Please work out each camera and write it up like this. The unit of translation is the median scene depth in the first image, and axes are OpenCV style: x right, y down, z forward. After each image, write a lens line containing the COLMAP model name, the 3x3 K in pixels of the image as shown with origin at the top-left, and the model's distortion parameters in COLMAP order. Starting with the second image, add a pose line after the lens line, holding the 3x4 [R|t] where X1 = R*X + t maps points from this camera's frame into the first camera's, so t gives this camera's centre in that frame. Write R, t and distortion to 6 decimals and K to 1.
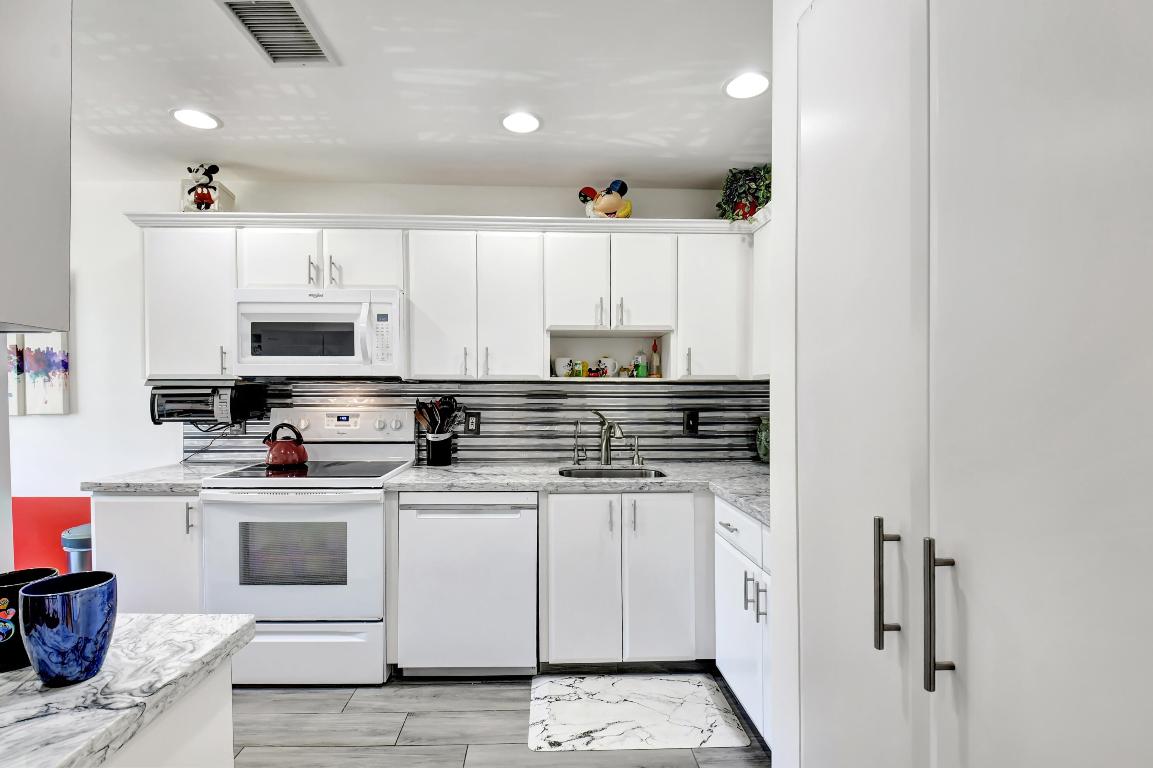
lens RADIAL K [[524.2, 0, 547.9], [0, 524.2, 395.9], [0, 0, 1]] dist [0.005811, -0.016215]
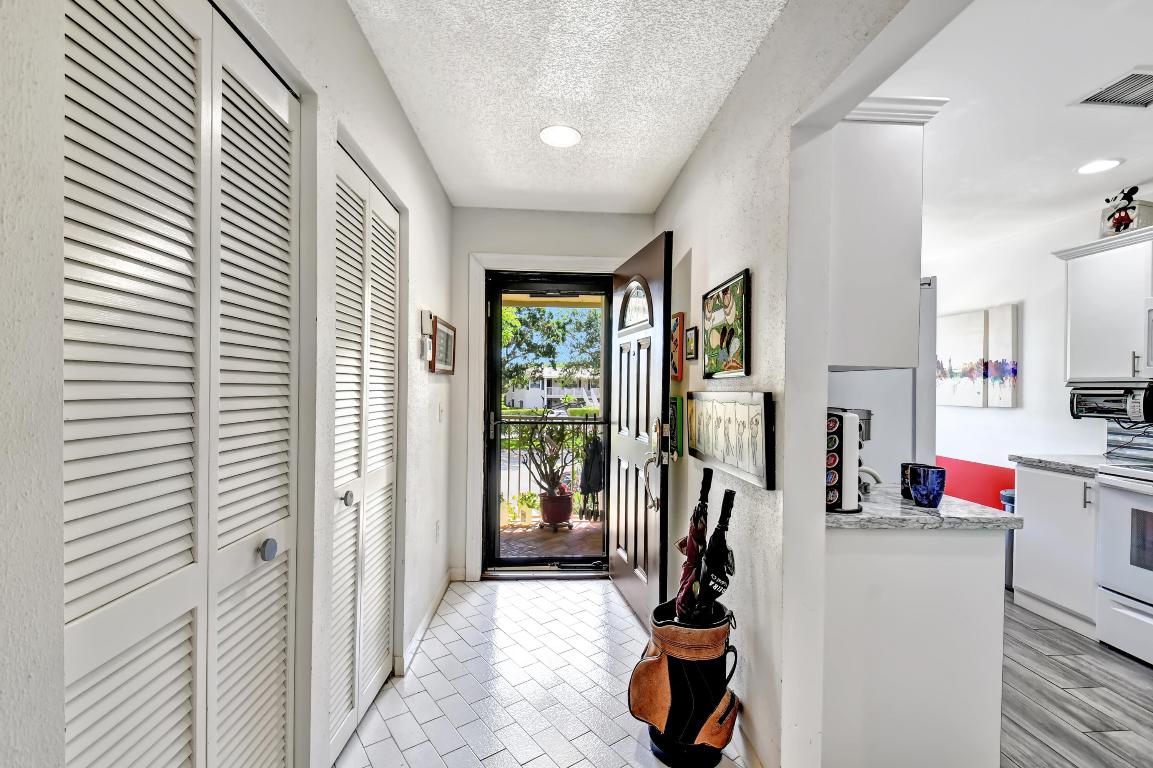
lens RADIAL K [[513.2, 0, 577.1], [0, 513.2, 394.9], [0, 0, 1]] dist [-0.009080, -0.001046]
pose [[0.039313, 0.015558, -0.999106, 0.388003], [-0.016962, 0.999745, 0.014900, 0.001007], [0.999083, 0.016361, 0.039567, -0.207502]]
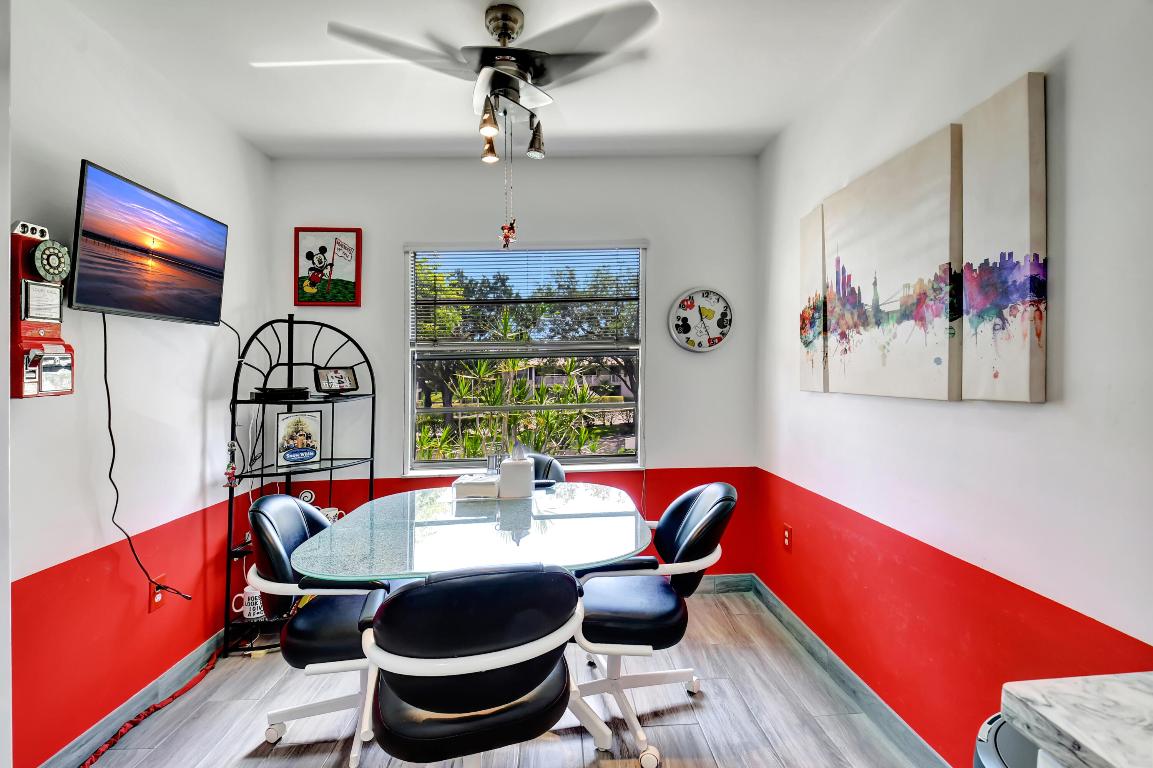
lens RADIAL K [[524.2, 0, 572.4], [0, 524.2, 383.8], [0, 0, 1]] dist [0.005811, -0.016215]
pose [[0.018360, 0.016793, -0.999690, -0.558342], [-0.017064, 0.999719, 0.016480, 0.020079], [0.999686, 0.016756, 0.018641, 0.672849]]
